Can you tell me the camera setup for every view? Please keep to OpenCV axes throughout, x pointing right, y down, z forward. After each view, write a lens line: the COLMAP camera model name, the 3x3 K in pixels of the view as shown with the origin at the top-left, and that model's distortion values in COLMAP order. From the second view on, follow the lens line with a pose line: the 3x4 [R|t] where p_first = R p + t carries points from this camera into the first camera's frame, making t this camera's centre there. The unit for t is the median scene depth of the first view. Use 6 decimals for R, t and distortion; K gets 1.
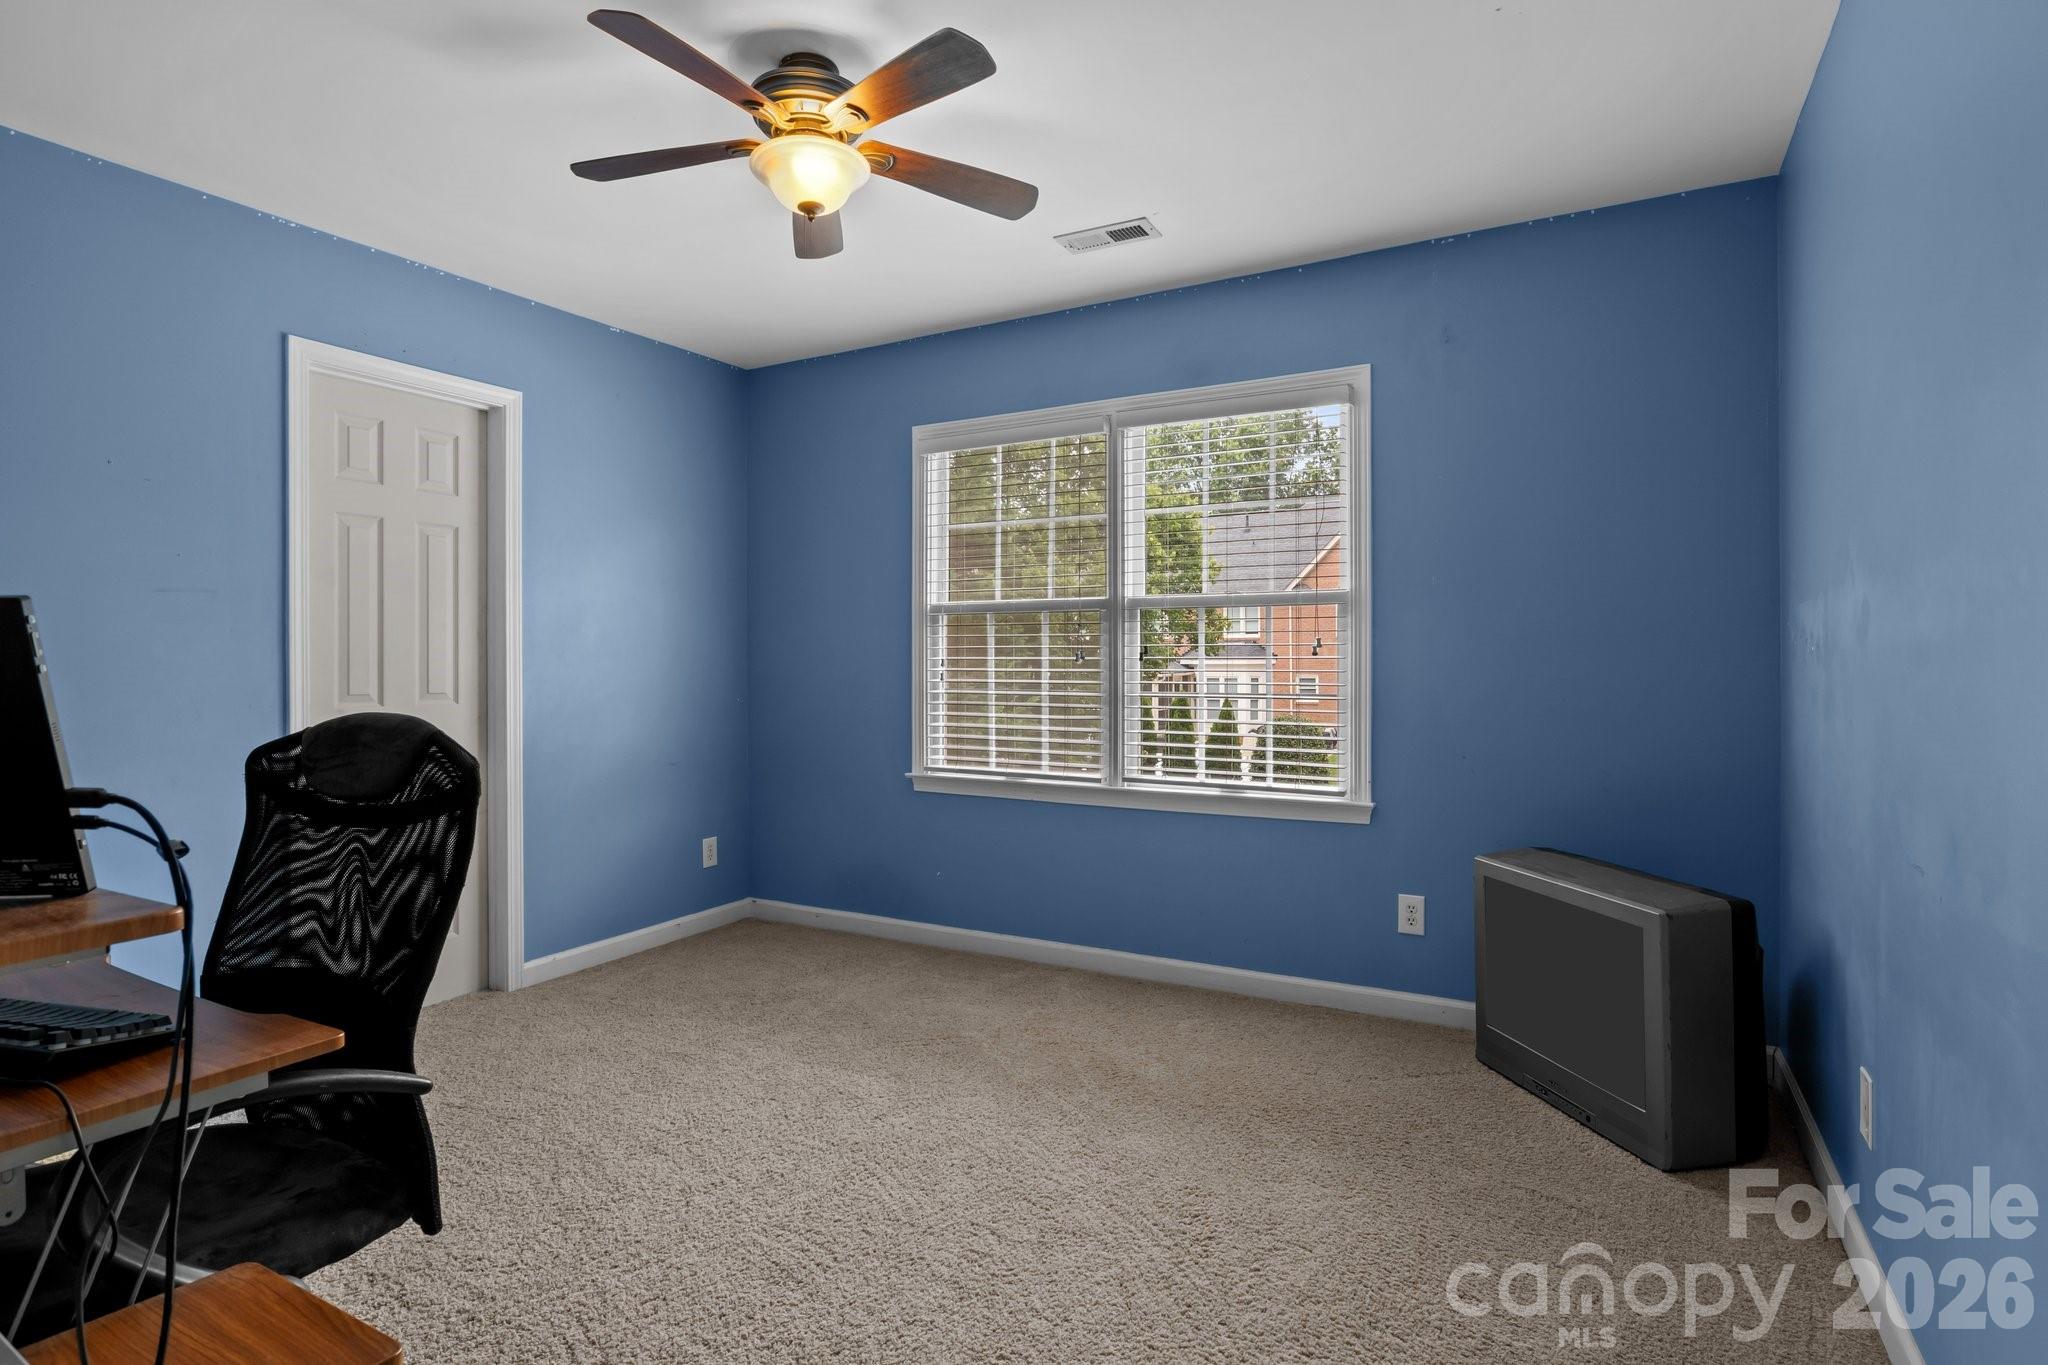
lens RADIAL K [[1019.7, 0, 1026.6], [0, 1019.7, 677.9], [0, 0, 1]] dist [-0.001814, -0.000179]
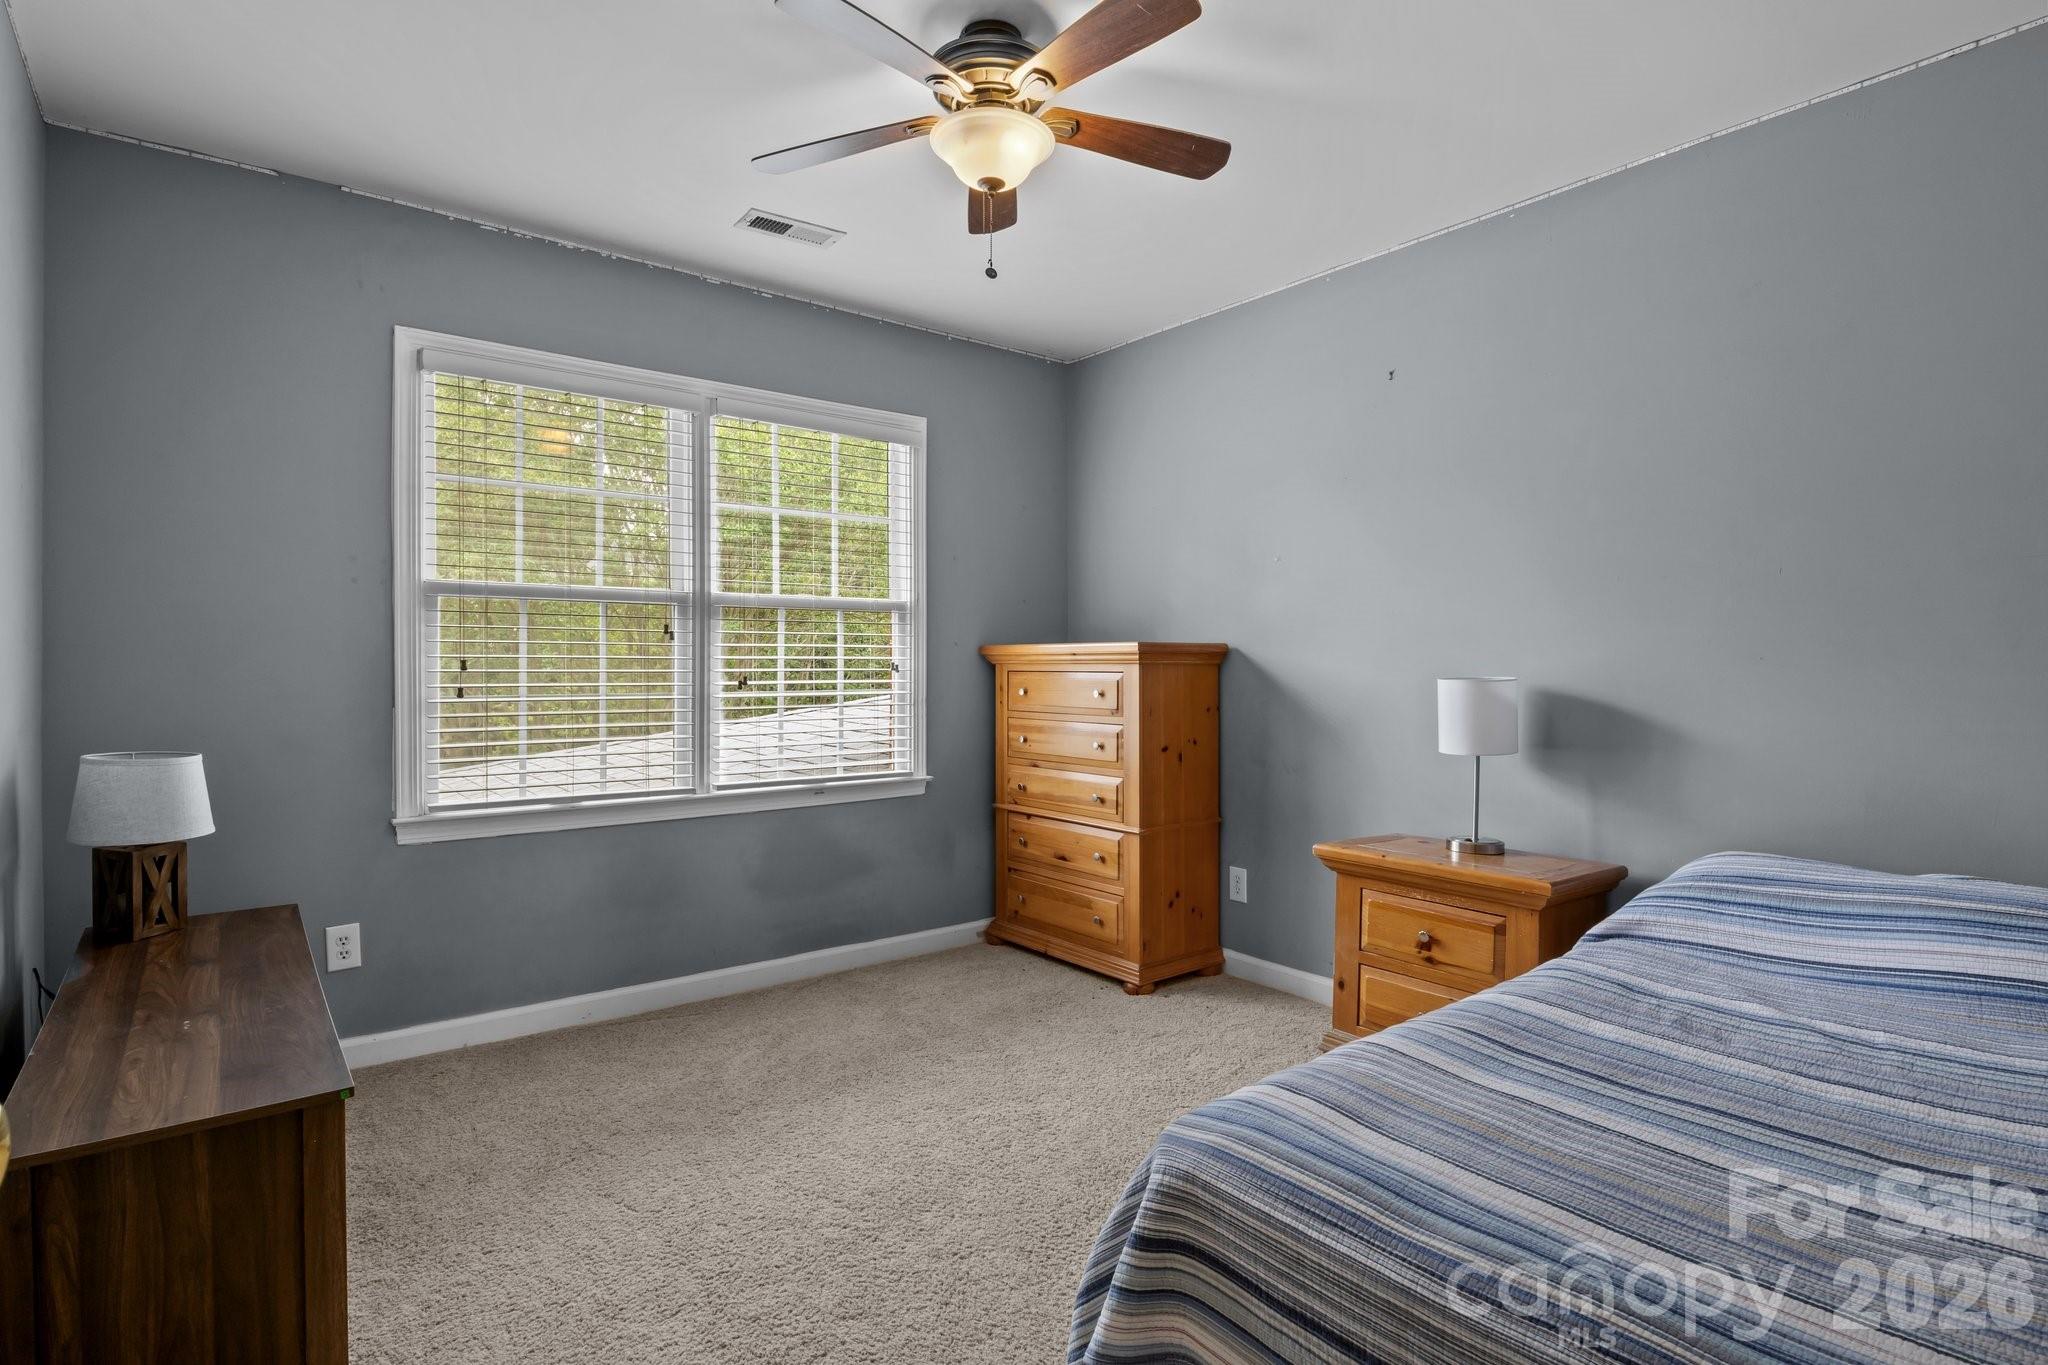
lens RADIAL K [[1019.7, 0, 1024.2], [0, 1019.7, 672.6], [0, 0, 1]] dist [-0.001814, -0.000179]
pose [[0.387261, -0.008734, 0.921929, -0.660345], [0.012365, 0.999914, 0.004279, -0.005635], [-0.921887, 0.009743, 0.387335, 0.366578]]
